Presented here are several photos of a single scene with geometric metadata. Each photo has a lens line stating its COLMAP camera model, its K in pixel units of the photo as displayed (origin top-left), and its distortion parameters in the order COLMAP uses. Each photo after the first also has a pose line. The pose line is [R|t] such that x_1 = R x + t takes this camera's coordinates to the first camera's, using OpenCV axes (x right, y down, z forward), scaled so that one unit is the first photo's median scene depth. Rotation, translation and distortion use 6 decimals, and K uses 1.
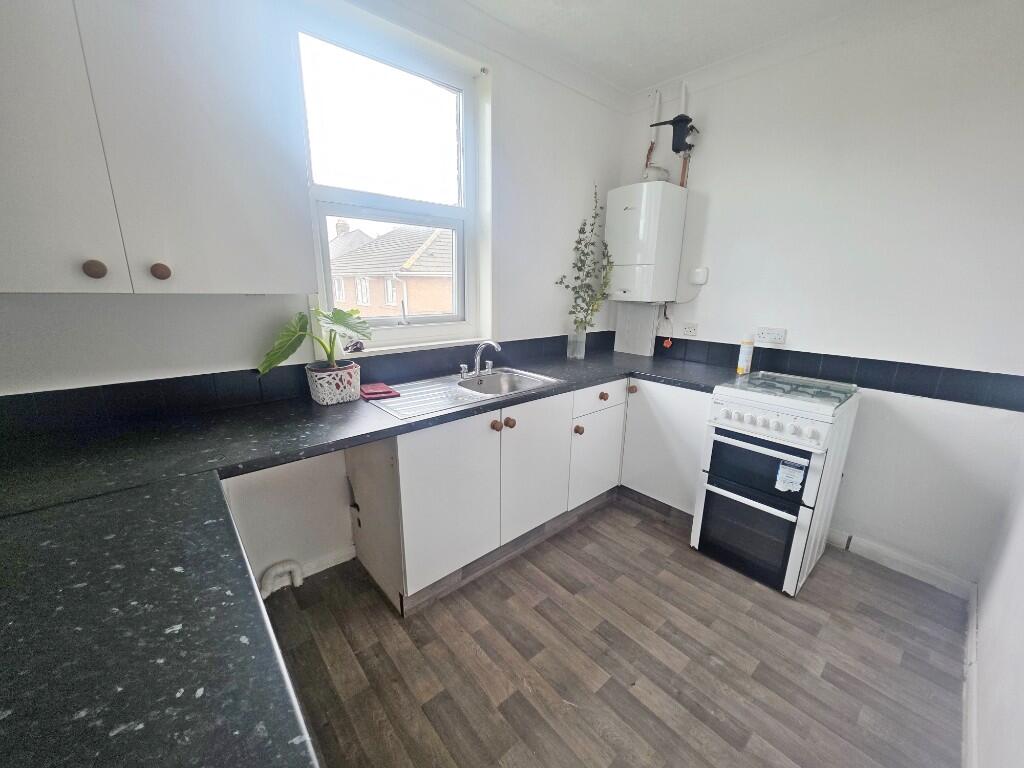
lens RADIAL K [[405.0, 0, 507.5], [0, 405.0, 393.2], [0, 0, 1]] dist [-0.000897, -0.000149]
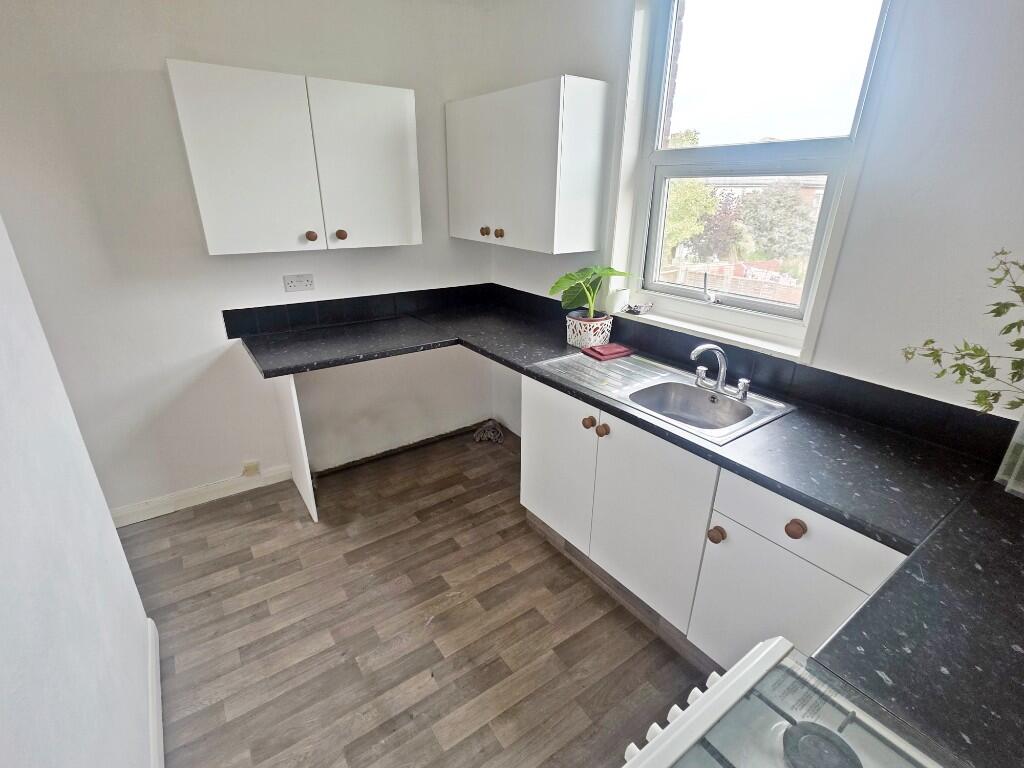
lens RADIAL K [[481.7, 0, 512.0], [0, 481.7, 384.0], [0, 0, 1]] dist [0.001228, 0.000398]
pose [[-0.088830, 0.353096, -0.931361, 1.133885], [-0.273547, 0.890455, 0.363678, -0.399647], [0.957748, 0.287076, 0.017489, 0.952001]]
